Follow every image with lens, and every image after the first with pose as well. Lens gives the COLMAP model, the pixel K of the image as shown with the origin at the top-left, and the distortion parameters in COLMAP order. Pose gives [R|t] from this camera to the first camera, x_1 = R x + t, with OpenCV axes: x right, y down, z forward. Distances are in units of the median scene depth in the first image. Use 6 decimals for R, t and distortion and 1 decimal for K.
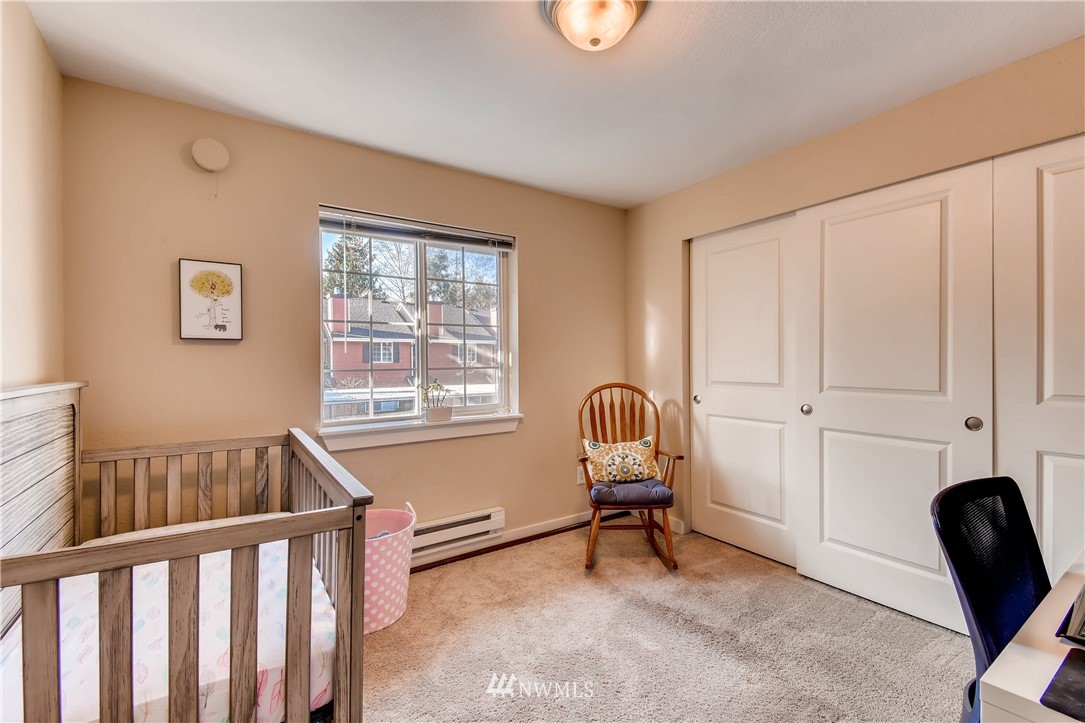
lens RADIAL K [[473.5, 0, 542.5], [0, 473.5, 361.5], [0, 0, 1]] dist [0.002992, -0.000051]
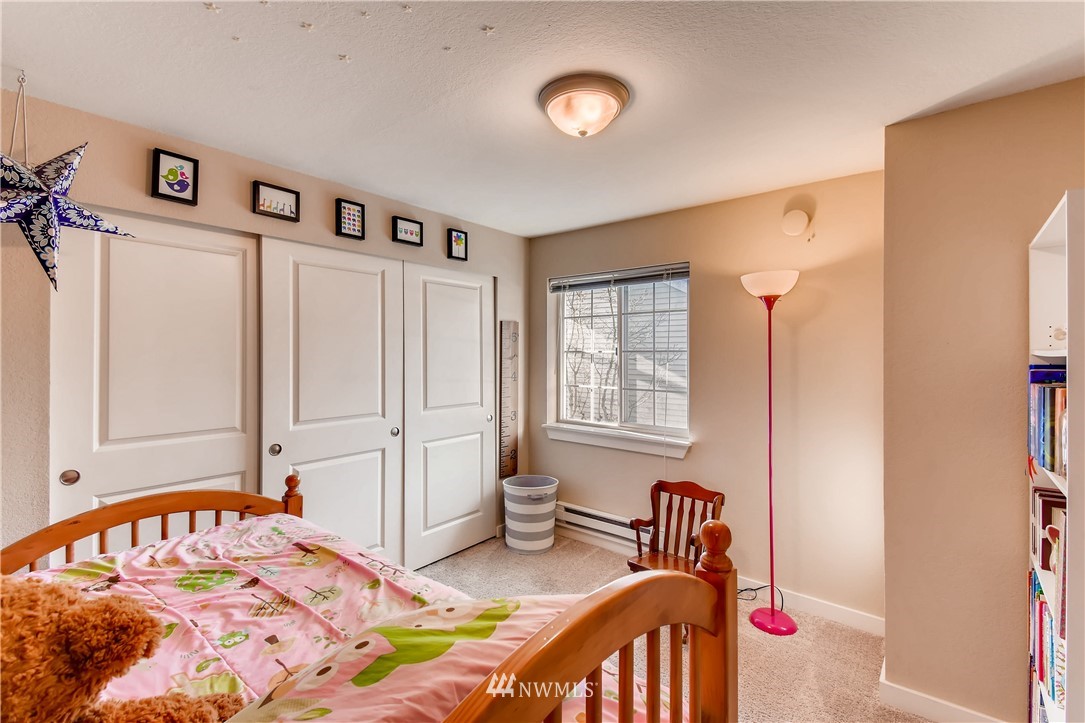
lens RADIAL K [[473.5, 0, 542.5], [0, 473.5, 361.5], [0, 0, 1]] dist [0.002992, -0.000051]
pose [[0.282803, 0.032897, -0.958614, 0.842243], [-0.005094, 0.999449, 0.032795, -0.091579], [0.959165, -0.004392, 0.282815, 0.464443]]
